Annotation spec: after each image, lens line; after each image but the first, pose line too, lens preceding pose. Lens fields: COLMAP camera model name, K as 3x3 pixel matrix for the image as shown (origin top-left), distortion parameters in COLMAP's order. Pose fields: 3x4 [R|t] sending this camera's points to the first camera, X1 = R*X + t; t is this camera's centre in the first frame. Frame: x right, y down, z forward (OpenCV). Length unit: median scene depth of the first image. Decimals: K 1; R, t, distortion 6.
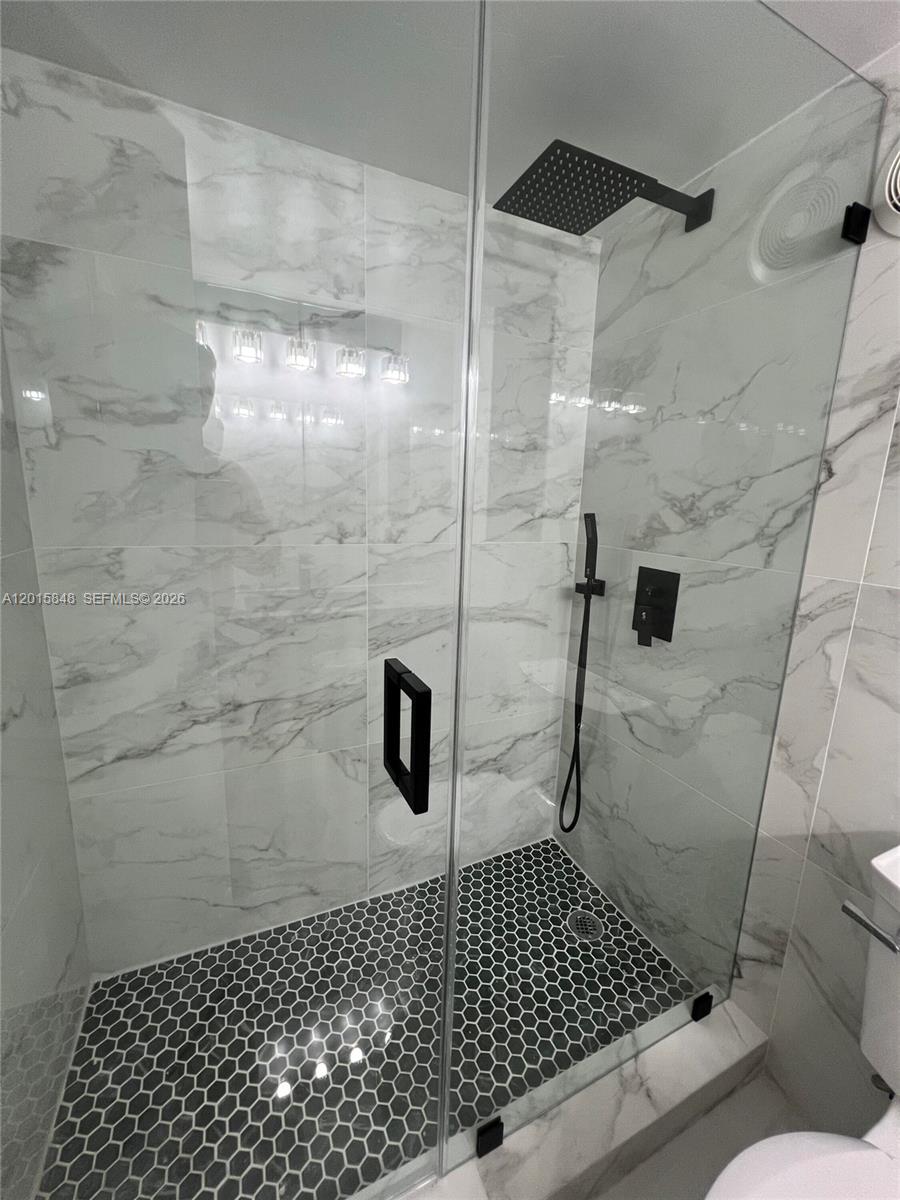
lens RADIAL K [[481.9, 0, 451.9], [0, 481.9, 597.9], [0, 0, 1]] dist [-0.000607, 0.000213]
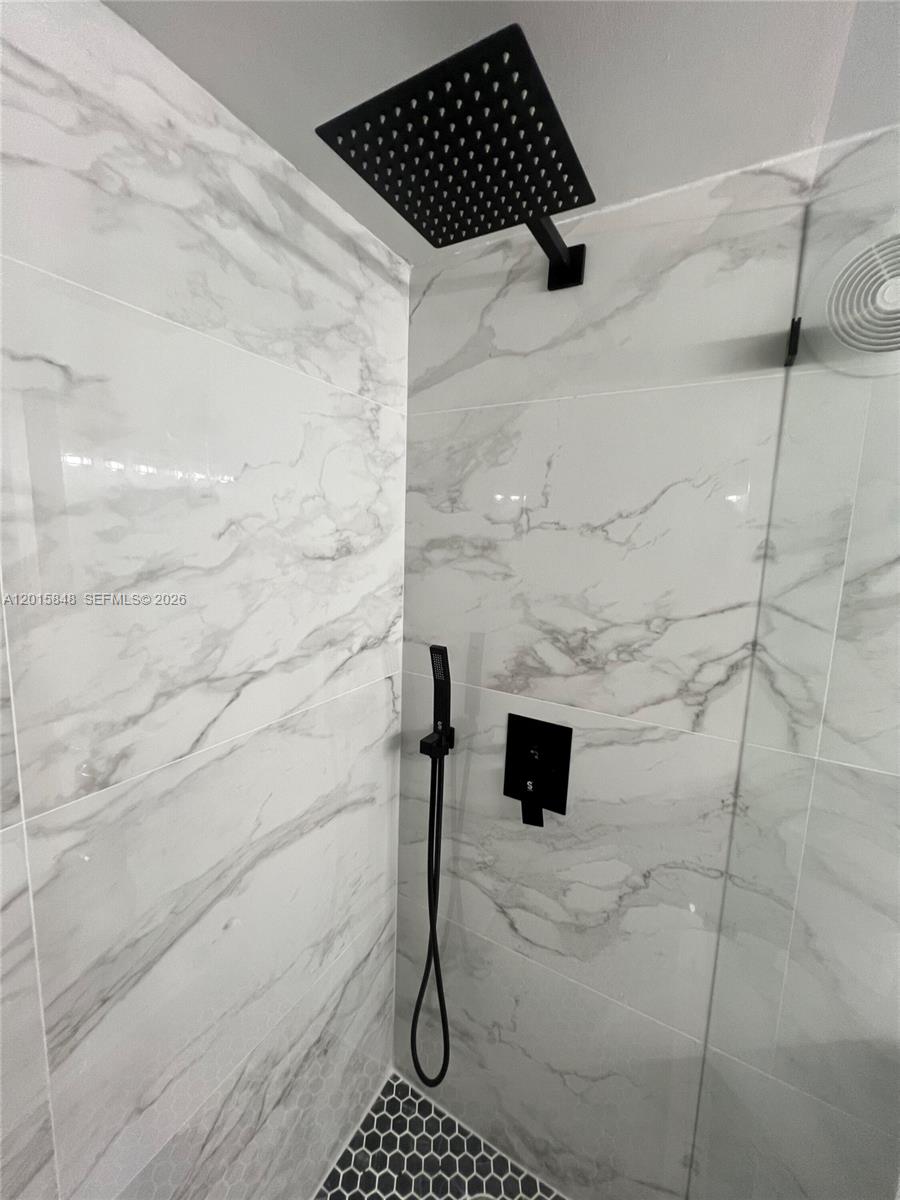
lens RADIAL K [[481.9, 0, 451.9], [0, 481.9, 597.9], [0, 0, 1]] dist [-0.000607, 0.000213]
pose [[0.818151, -0.080991, 0.569271, -0.095898], [0.105782, 0.994333, -0.010564, -0.254126], [-0.565189, 0.068862, 0.822082, 0.441259]]
